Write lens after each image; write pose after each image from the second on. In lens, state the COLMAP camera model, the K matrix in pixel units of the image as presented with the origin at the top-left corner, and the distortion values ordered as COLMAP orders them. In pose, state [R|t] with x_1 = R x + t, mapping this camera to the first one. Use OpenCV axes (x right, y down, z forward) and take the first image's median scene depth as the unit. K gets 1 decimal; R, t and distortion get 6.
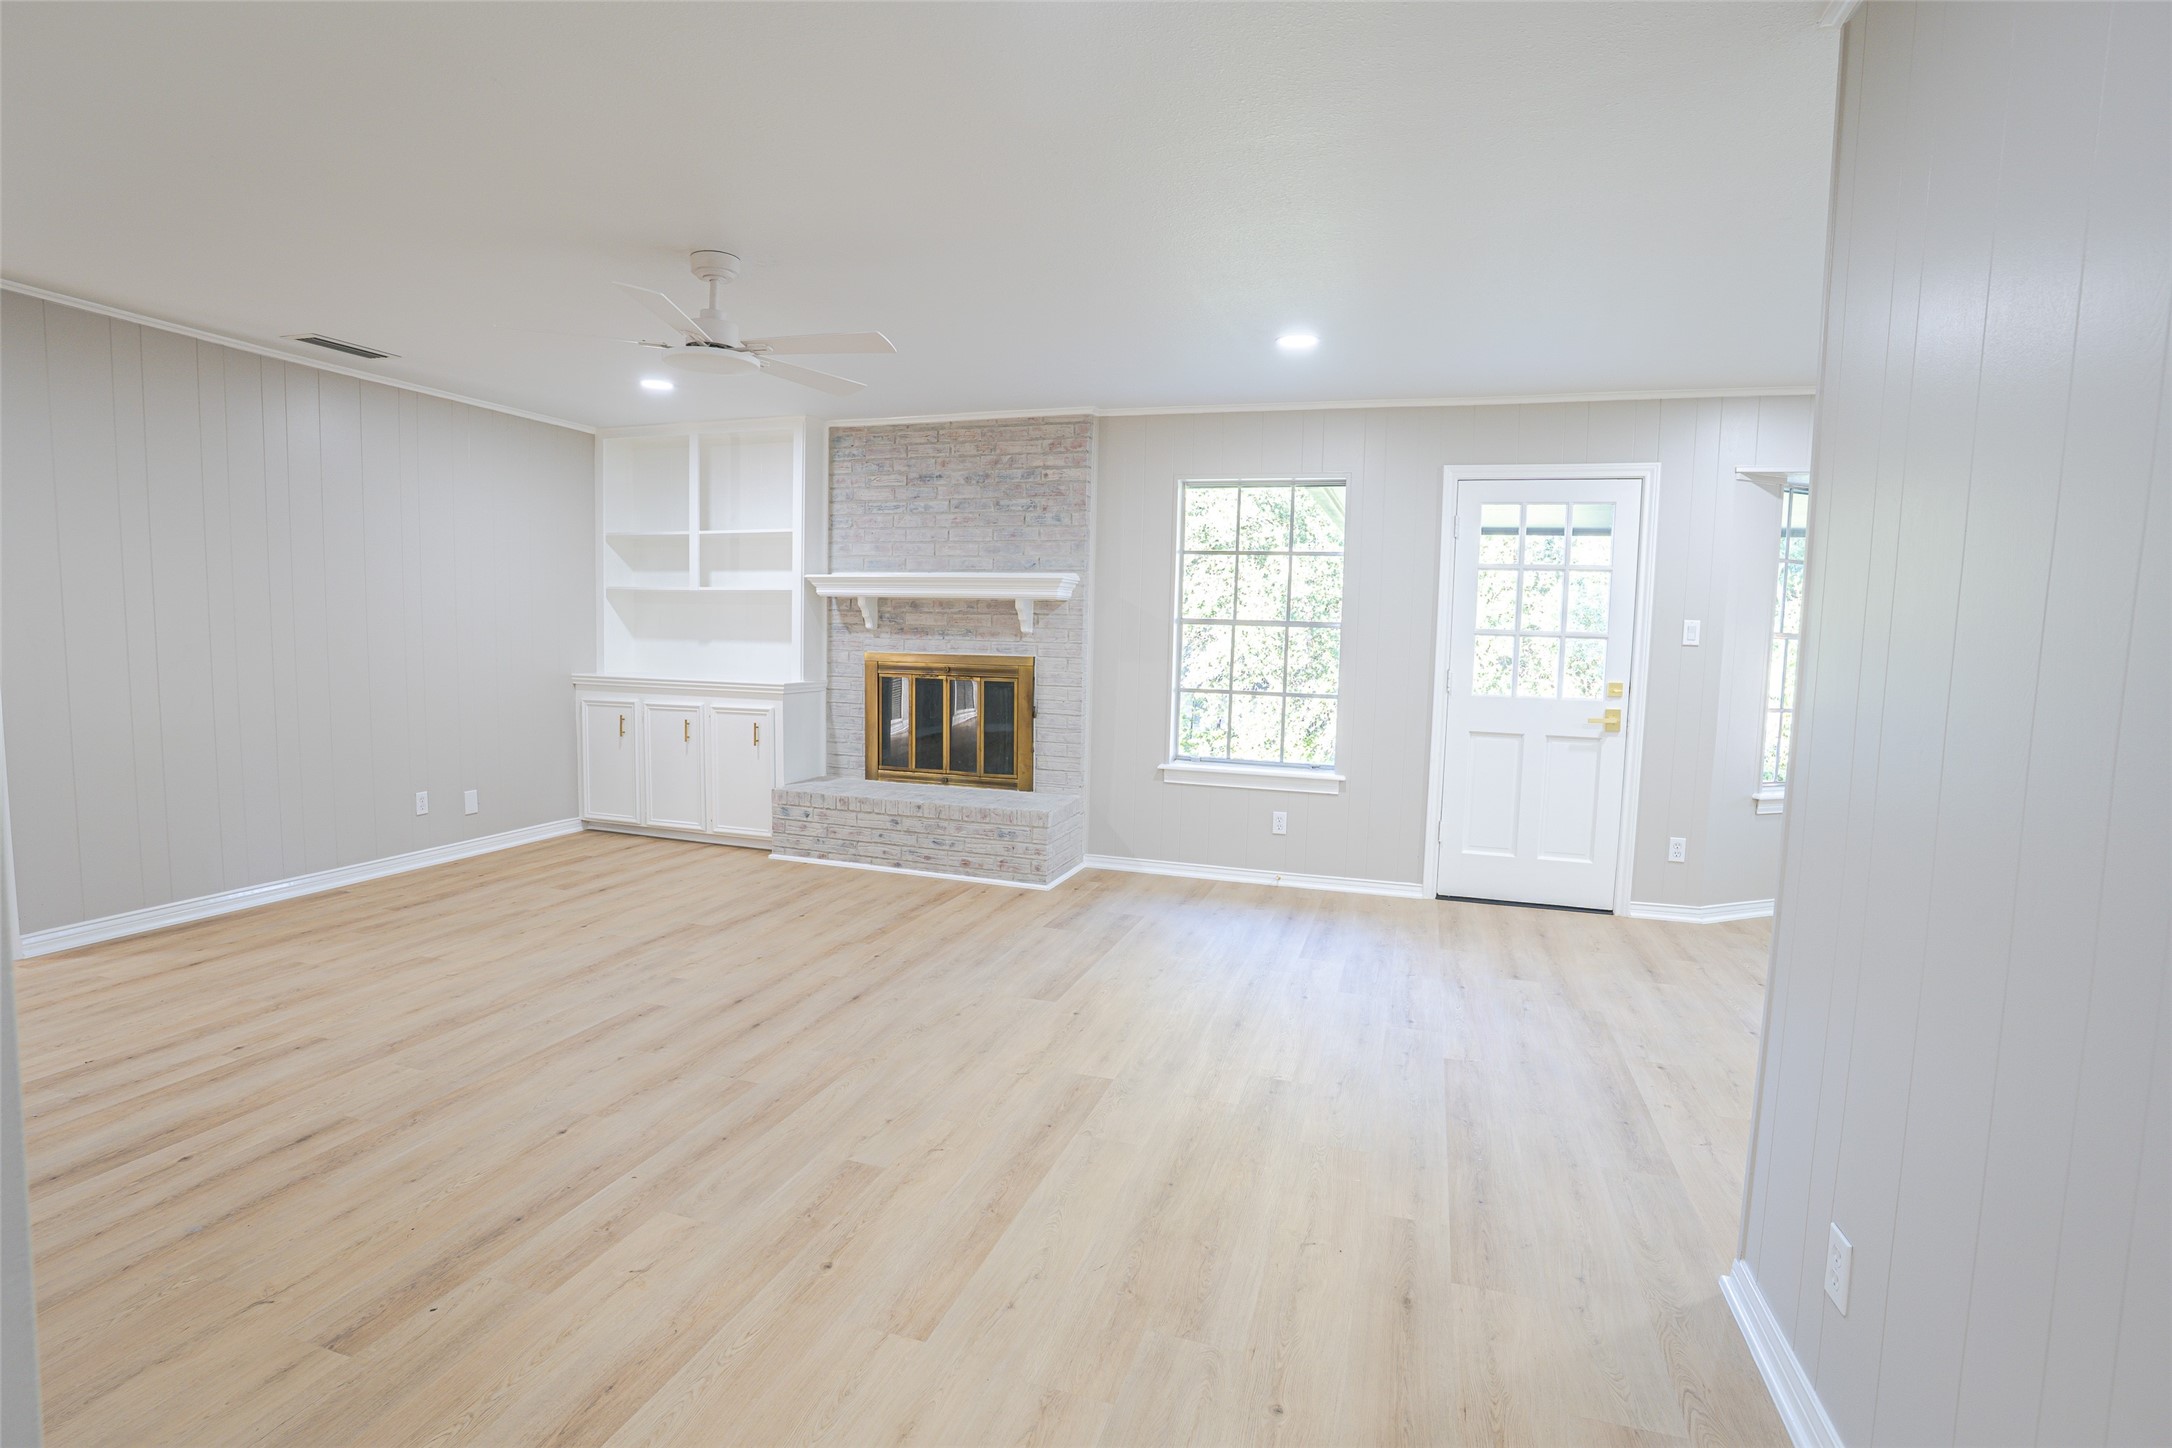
lens RADIAL K [[1062.7, 0, 1088.5], [0, 1062.7, 726.2], [0, 0, 1]] dist [-0.072844, 0.033333]
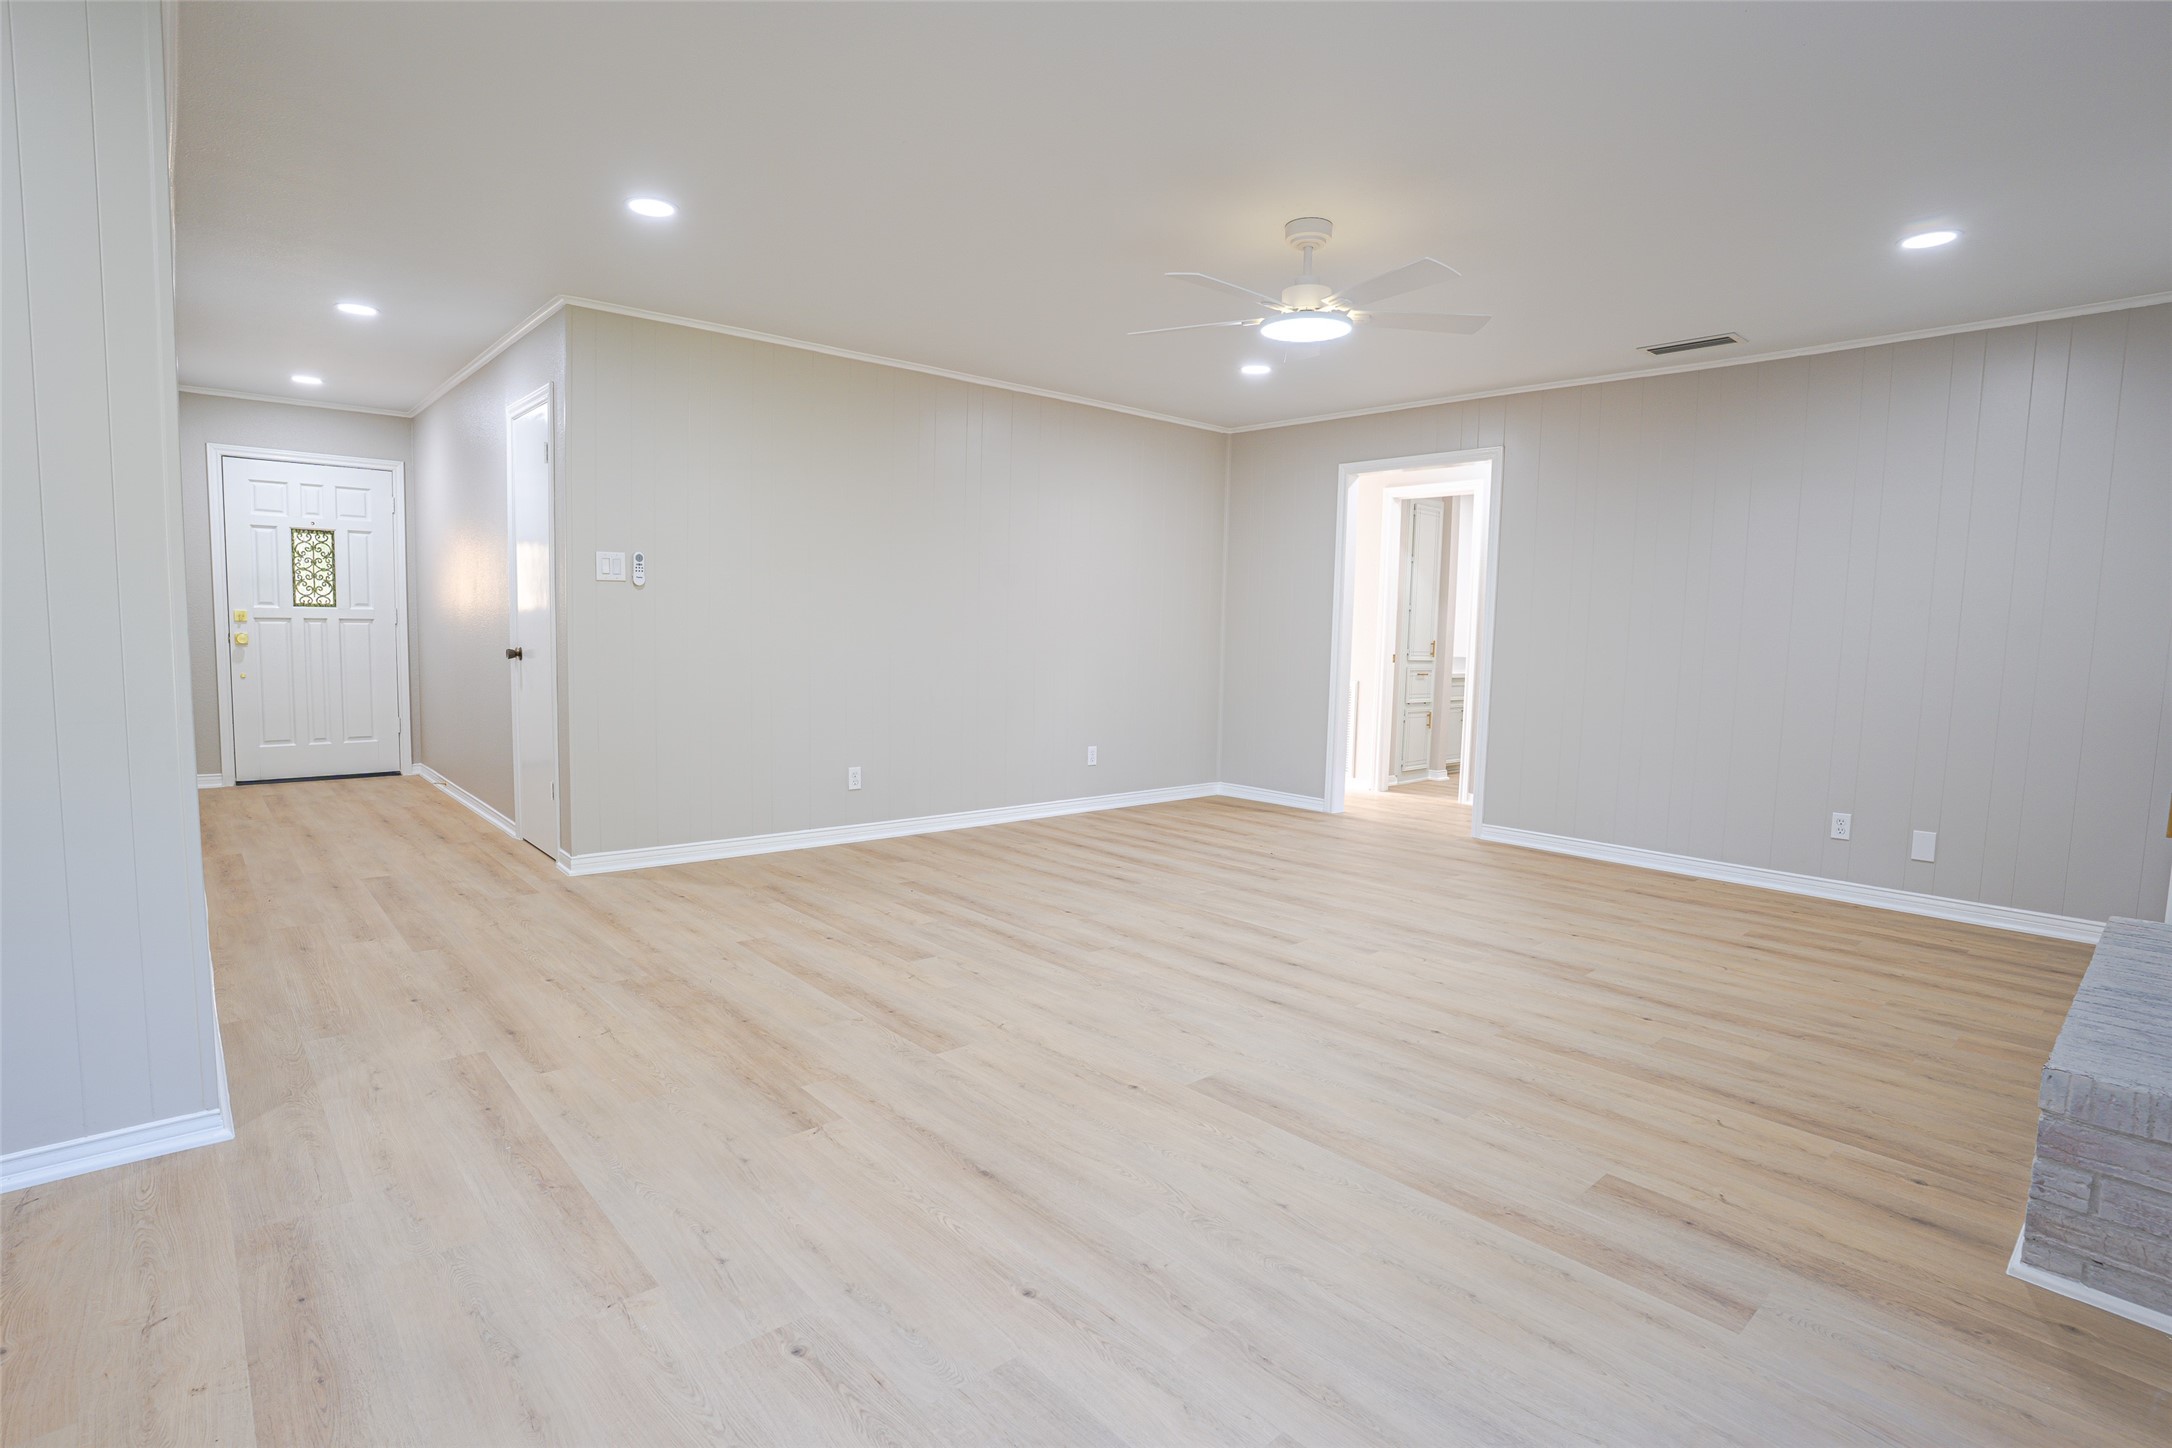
lens RADIAL K [[1057.1, 0, 1086.5], [0, 1057.1, 723.9], [0, 0, 1]] dist [-0.067520, 0.029877]
pose [[-0.503987, 0.040938, -0.862741, 0.708318], [-0.111903, 0.987362, 0.112222, -0.062145], [0.856431, 0.153102, -0.493037, 1.472463]]
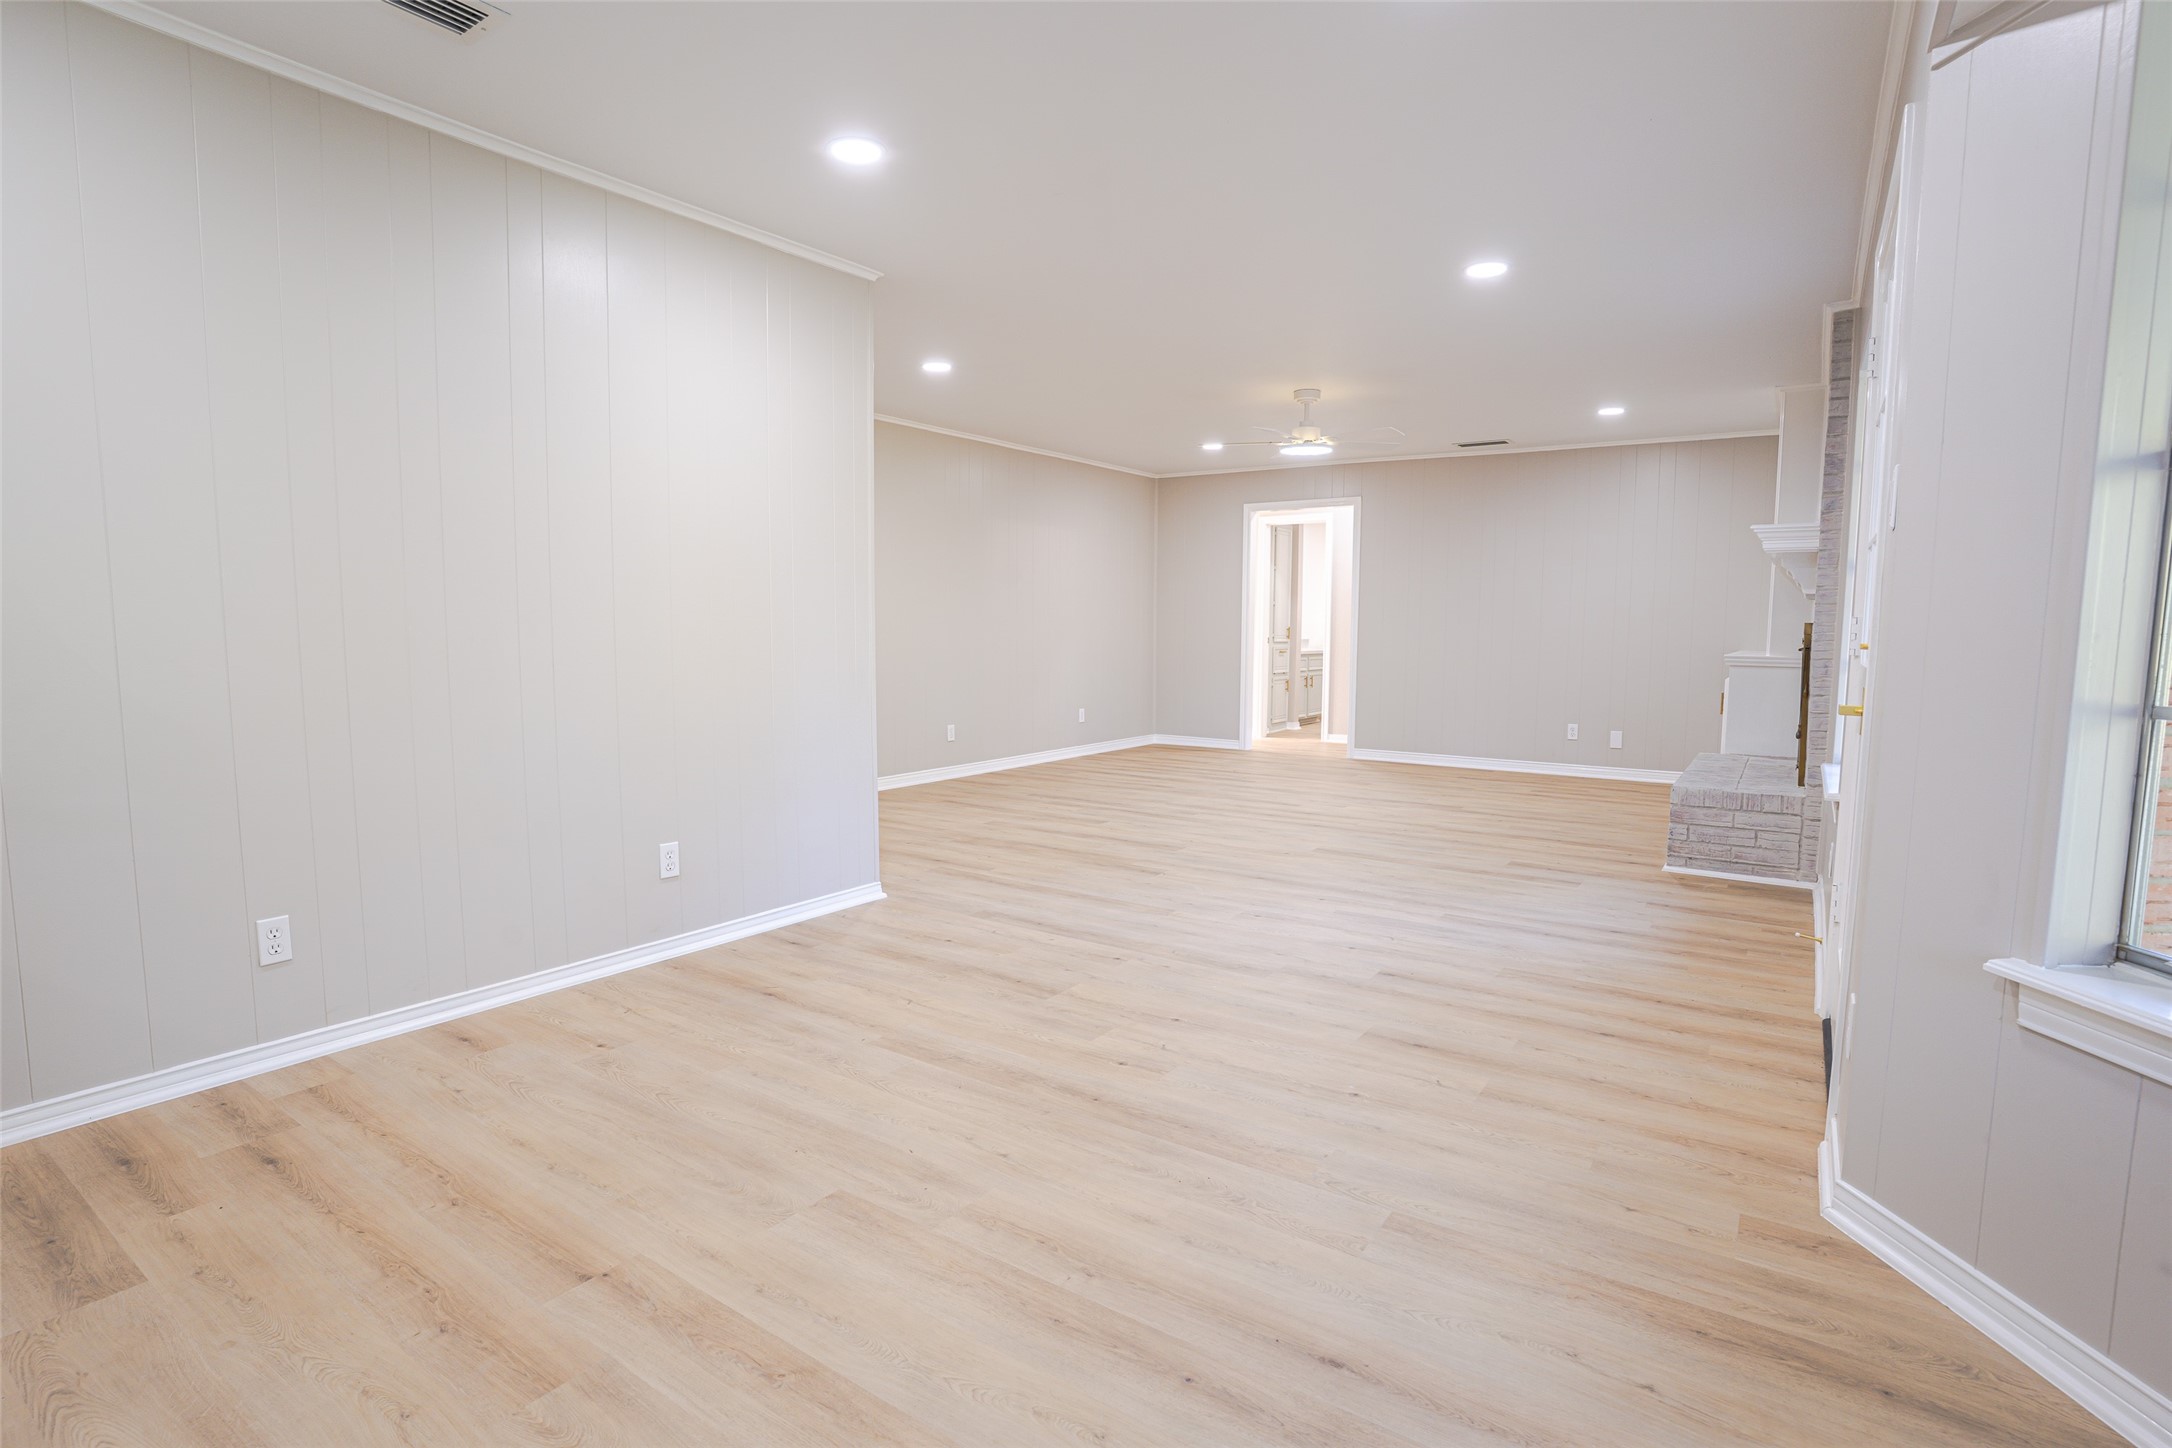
lens RADIAL K [[1062.7, 0, 1088.5], [0, 1062.7, 726.2], [0, 0, 1]] dist [-0.072844, 0.033333]
pose [[-0.285342, 0.065039, -0.956217, 1.647203], [-0.096662, 0.990655, 0.096226, -0.017599], [0.953539, 0.119887, -0.276388, 1.278631]]
